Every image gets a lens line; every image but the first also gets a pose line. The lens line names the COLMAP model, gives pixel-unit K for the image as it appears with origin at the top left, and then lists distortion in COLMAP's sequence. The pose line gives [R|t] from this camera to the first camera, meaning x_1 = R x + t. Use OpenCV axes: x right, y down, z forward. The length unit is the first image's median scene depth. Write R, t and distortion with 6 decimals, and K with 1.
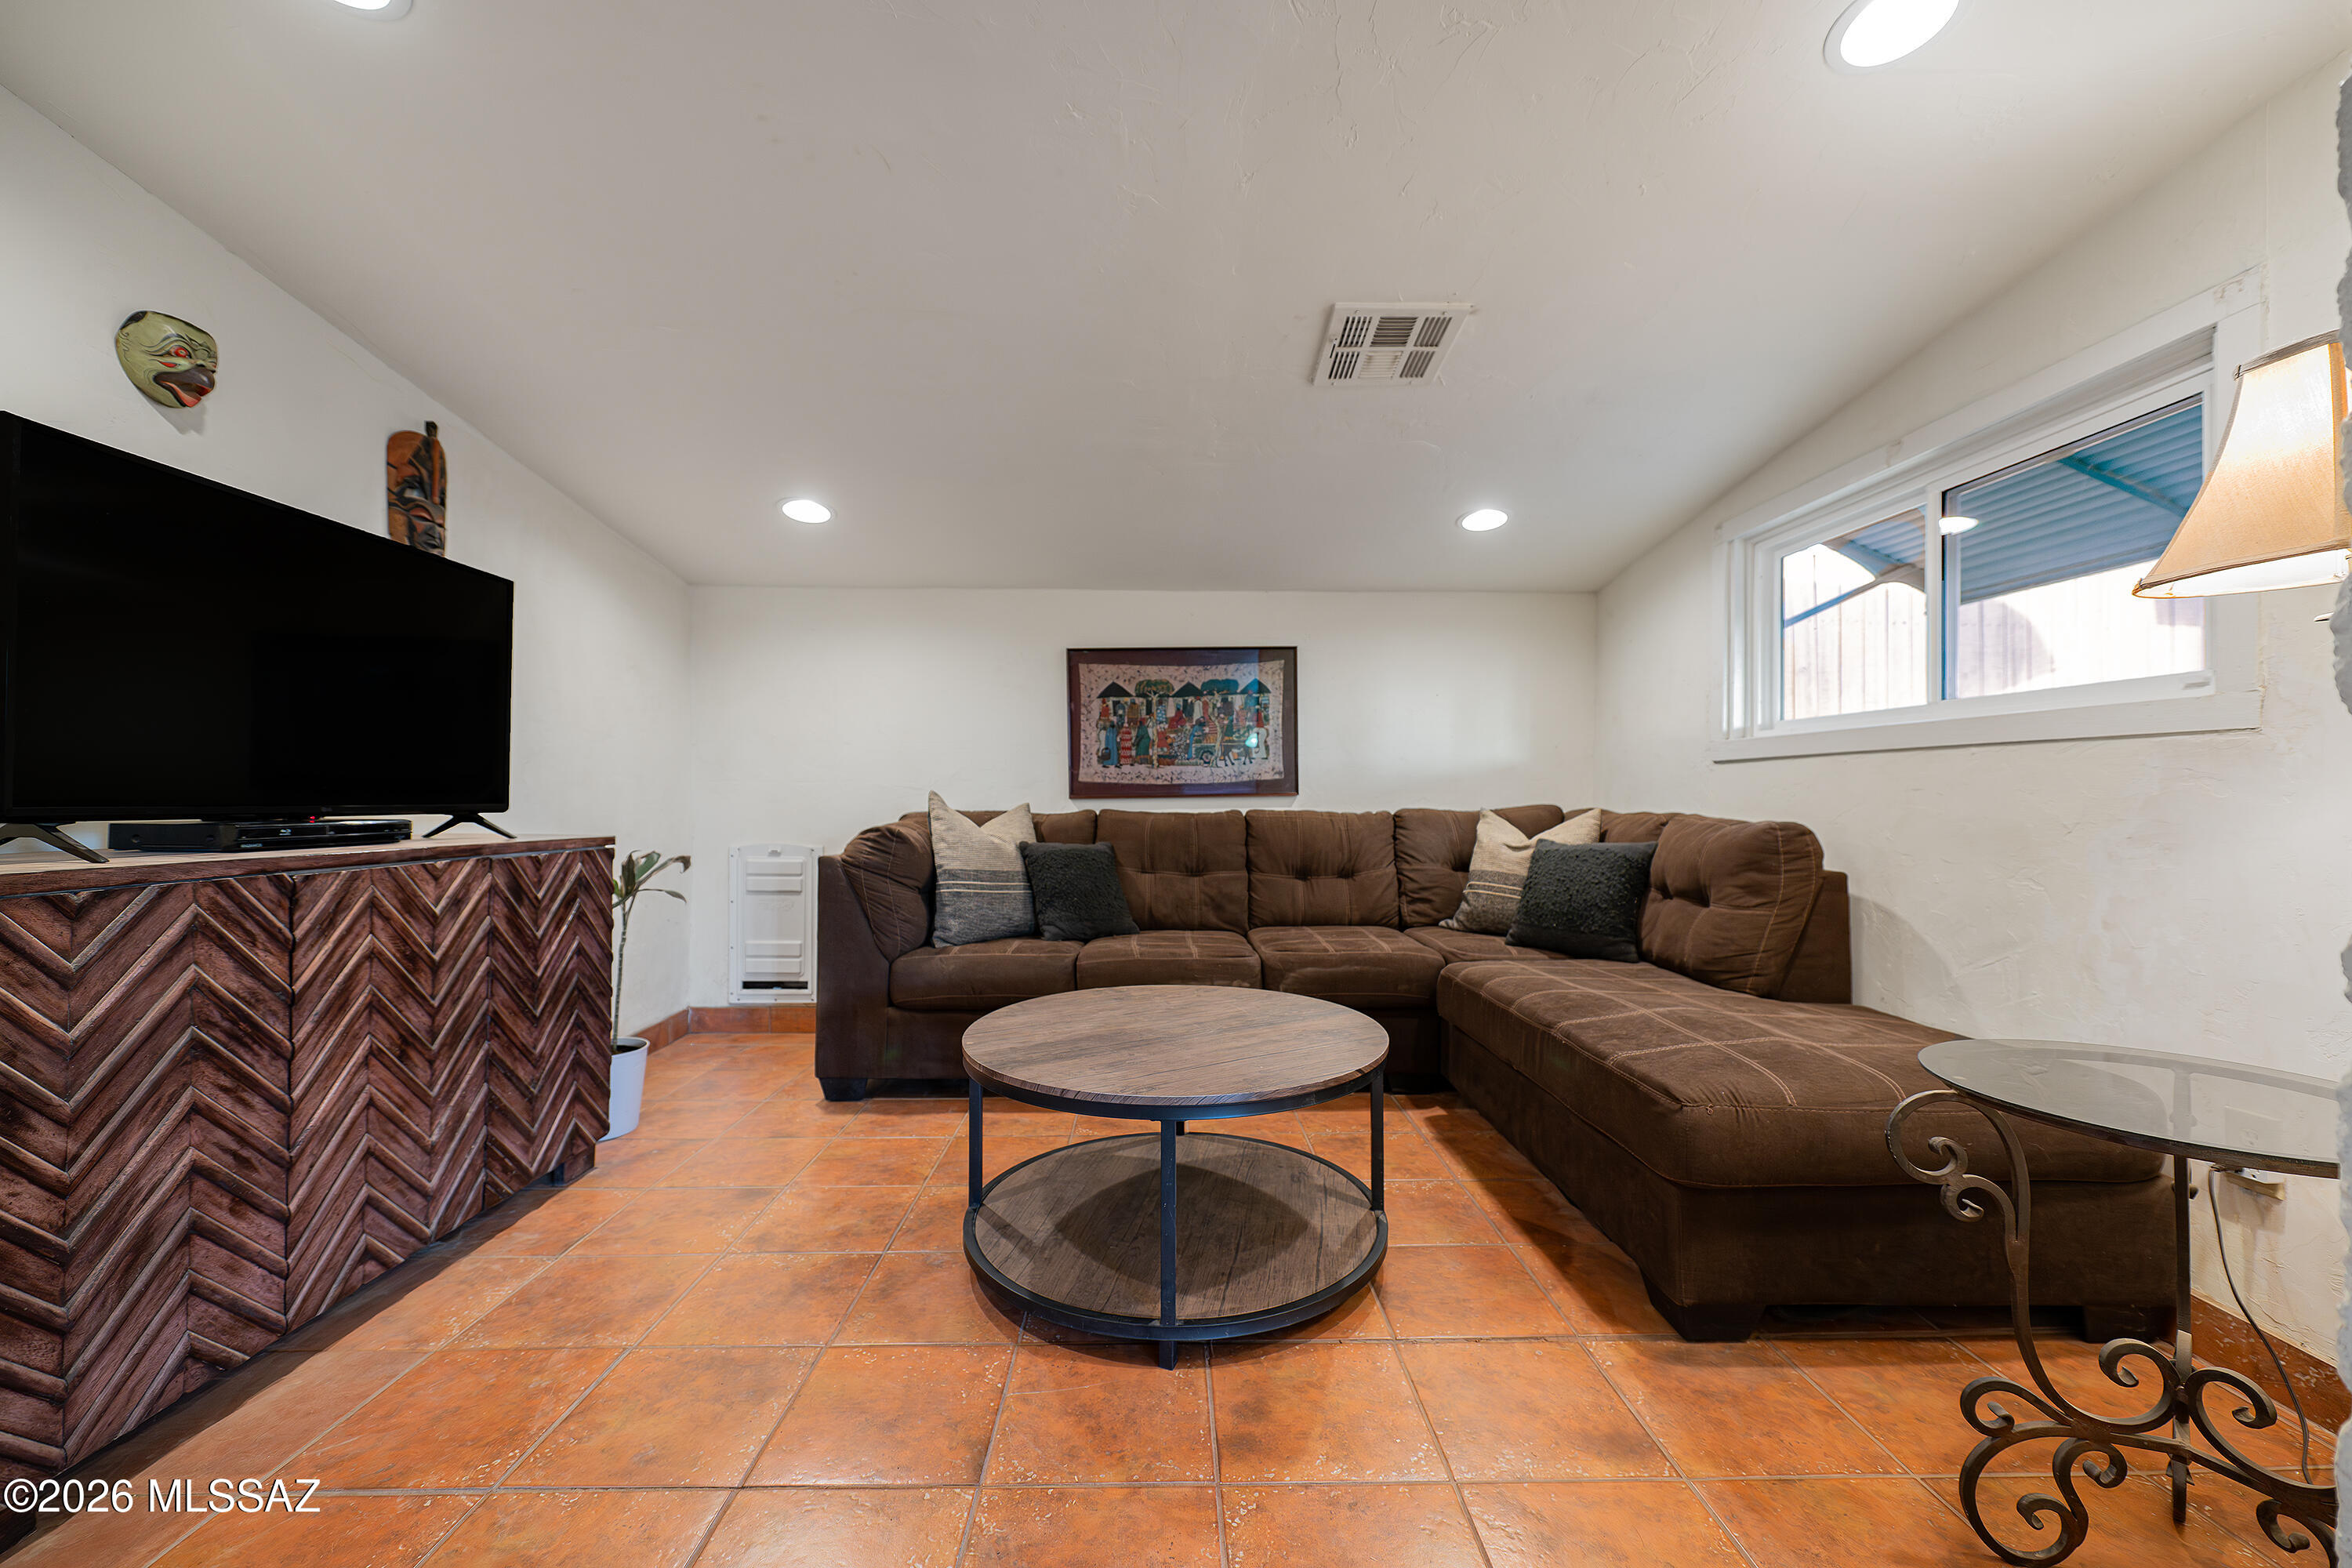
lens RADIAL K [[932.0, 0, 1181.5], [0, 932.0, 787.0], [0, 0, 1]] dist [0.001326, -0.000631]
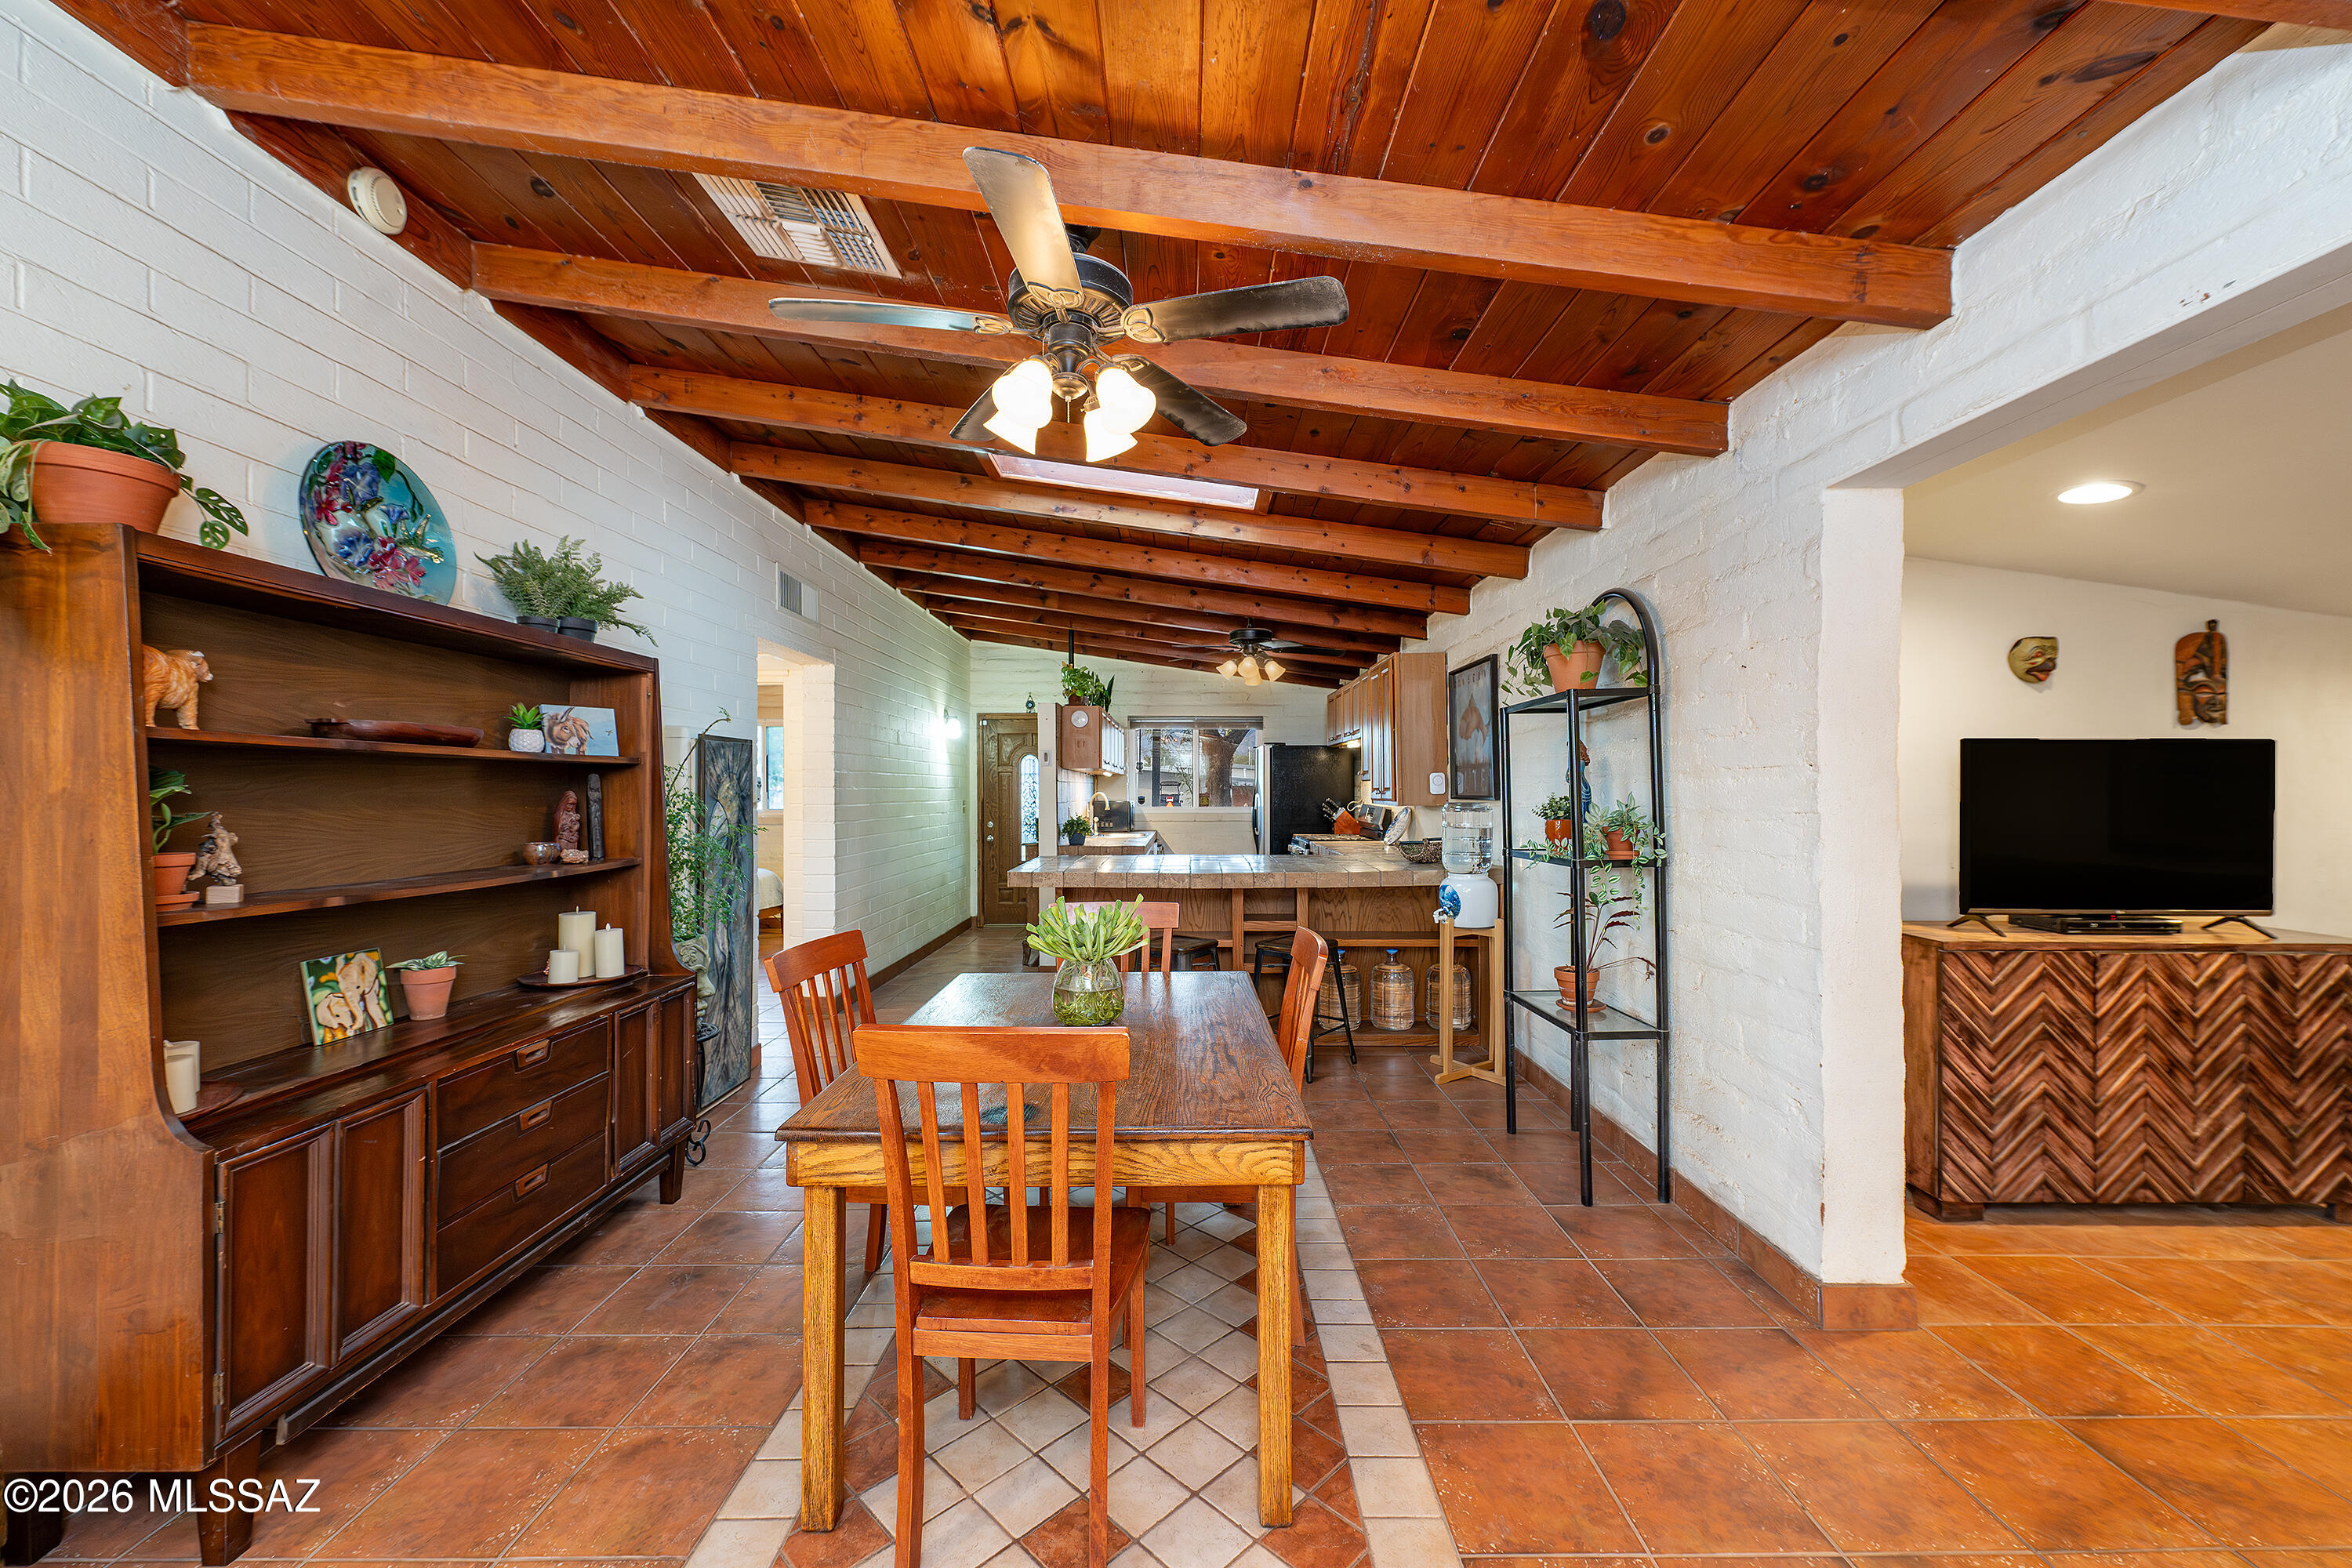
lens RADIAL K [[932.0, 0, 1186.6], [0, 932.0, 788.2], [0, 0, 1]] dist [0.001326, -0.000631]
pose [[-0.015444, -0.010765, -0.999823, 0.829010], [0.005792, 0.999924, -0.010856, -0.199598], [0.999864, -0.005959, -0.015380, -0.686790]]
